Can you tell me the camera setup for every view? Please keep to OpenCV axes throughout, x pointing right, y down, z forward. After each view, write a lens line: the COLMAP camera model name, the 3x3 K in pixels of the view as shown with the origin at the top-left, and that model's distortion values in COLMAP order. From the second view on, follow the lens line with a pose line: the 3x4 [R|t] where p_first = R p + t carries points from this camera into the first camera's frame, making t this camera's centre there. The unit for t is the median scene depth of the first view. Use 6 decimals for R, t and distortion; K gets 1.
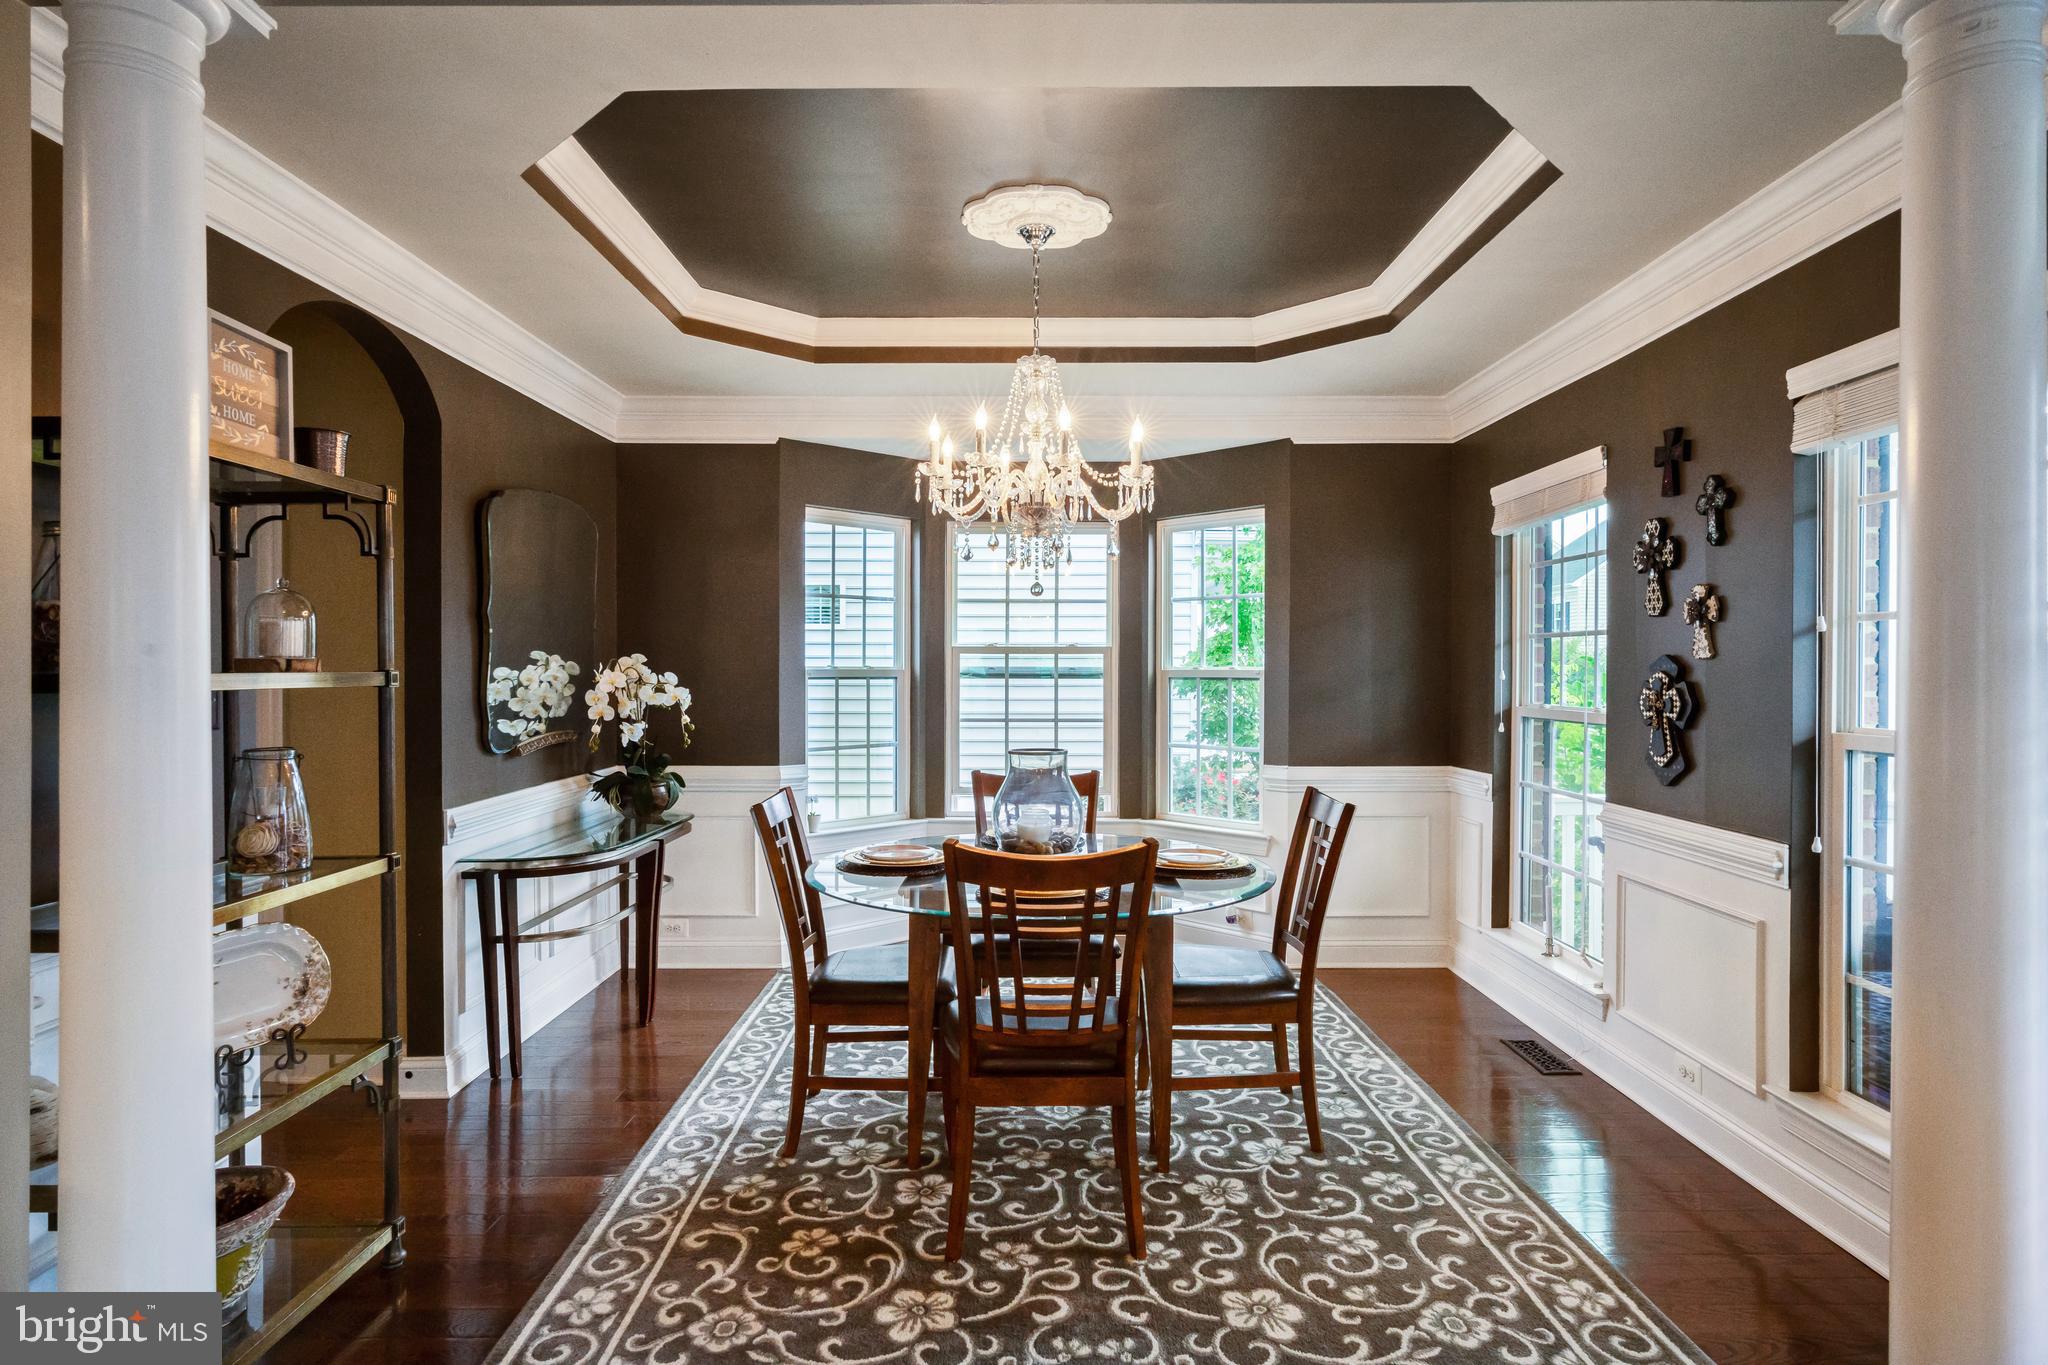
lens RADIAL K [[1086.1, 0, 1022.7], [0, 1086.1, 689.6], [0, 0, 1]] dist [-0.002819, -0.000157]
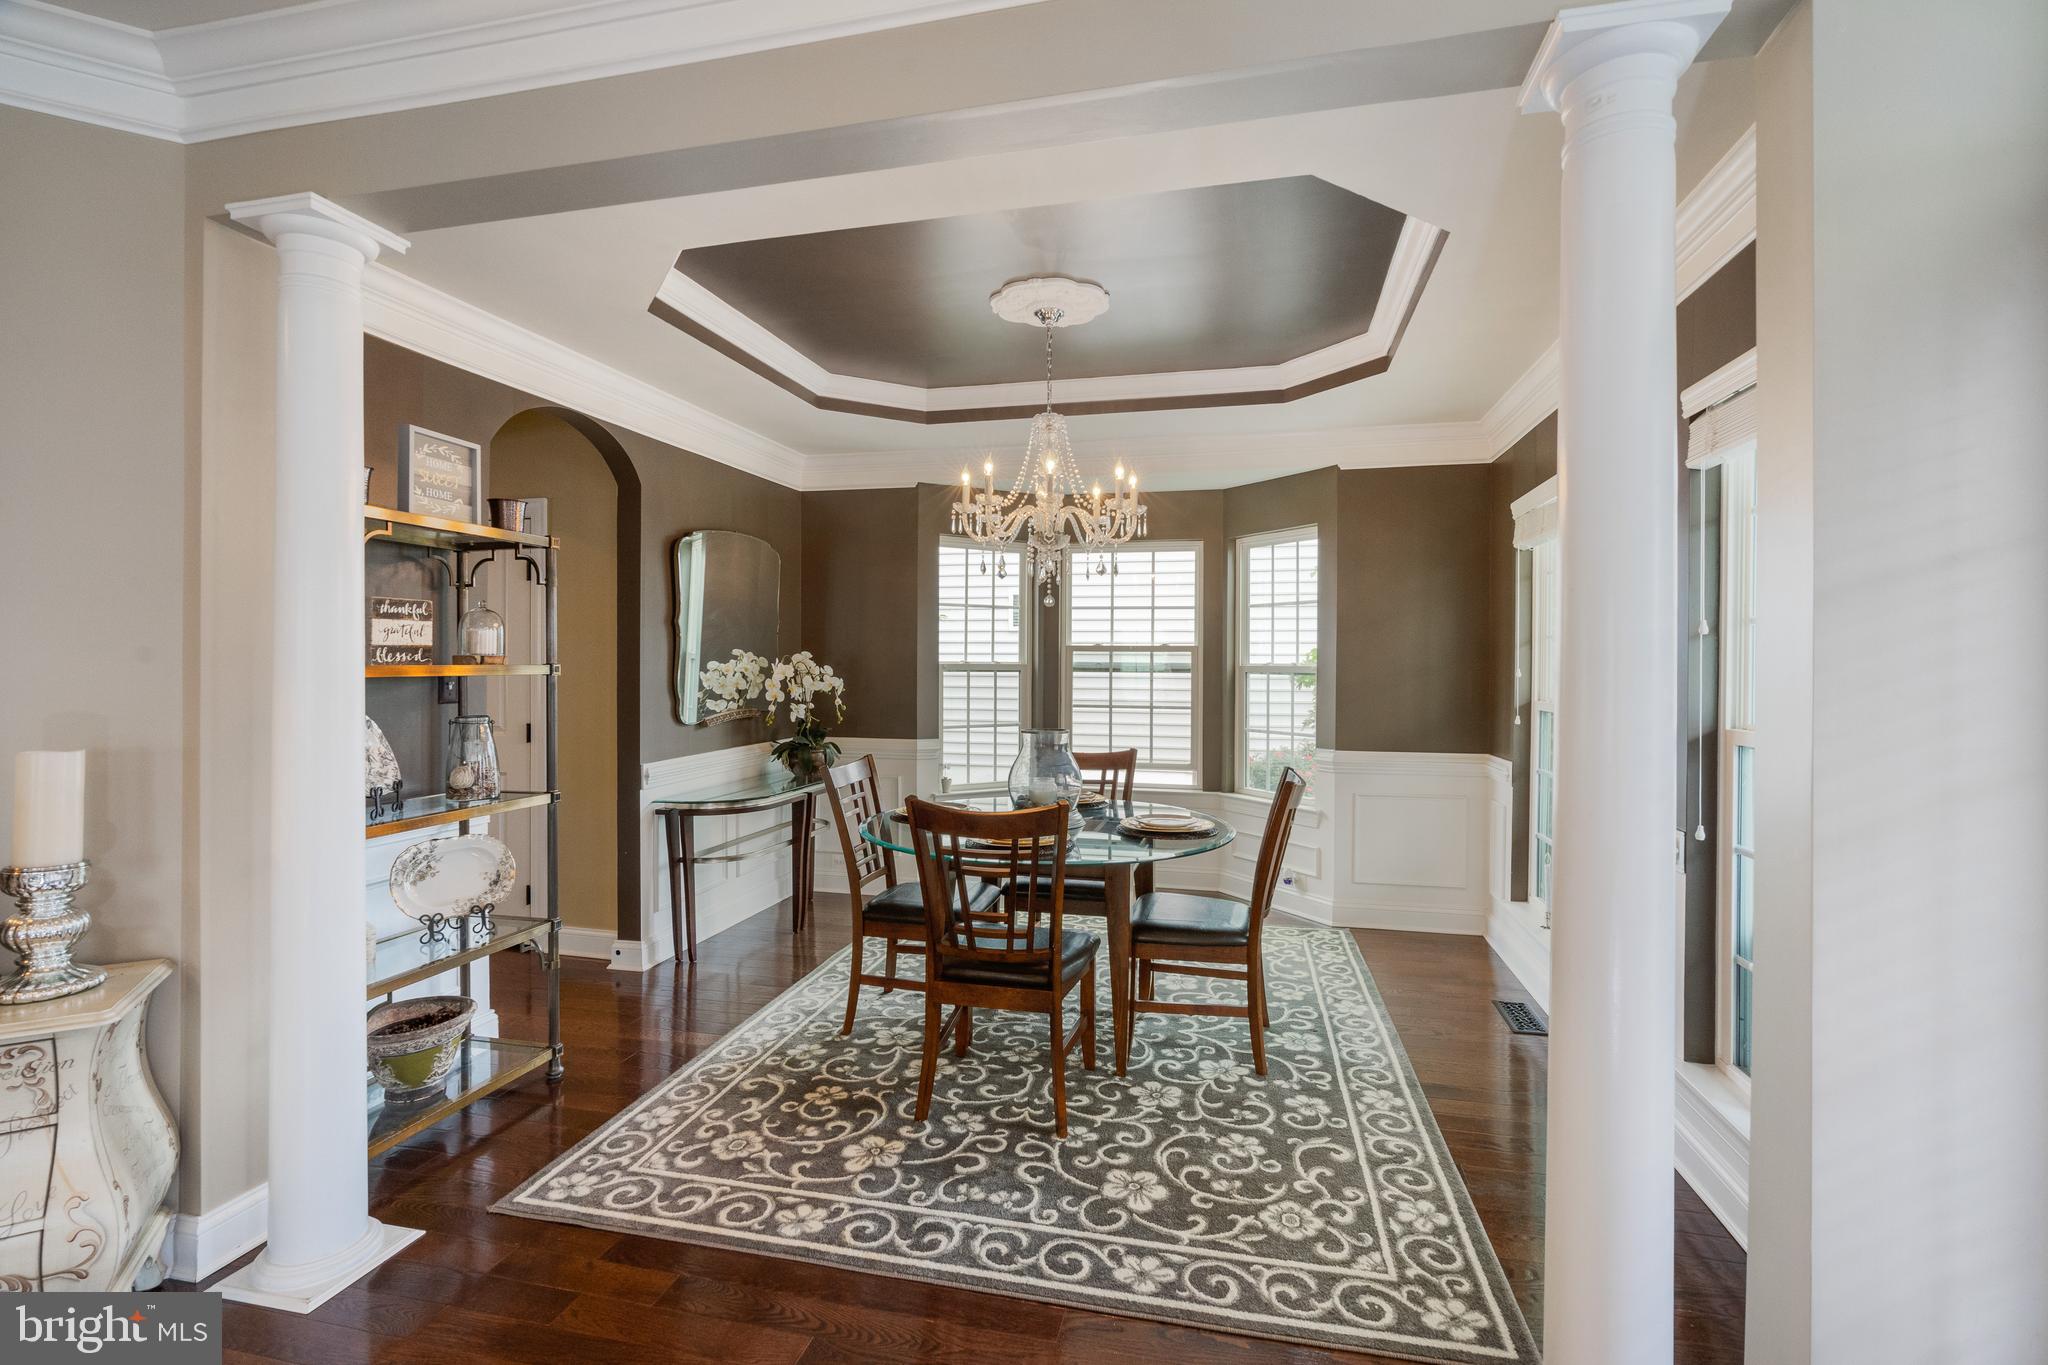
lens RADIAL K [[917.1, 0, 1026.4], [0, 917.1, 679.7], [0, 0, 1]] dist [-0.012555, 0.005704]
pose [[0.972492, 0.008933, -0.232767, 0.283751], [-0.009054, 0.999959, 0.000550, -0.002675], [0.232762, 0.001572, 0.972532, -0.032391]]
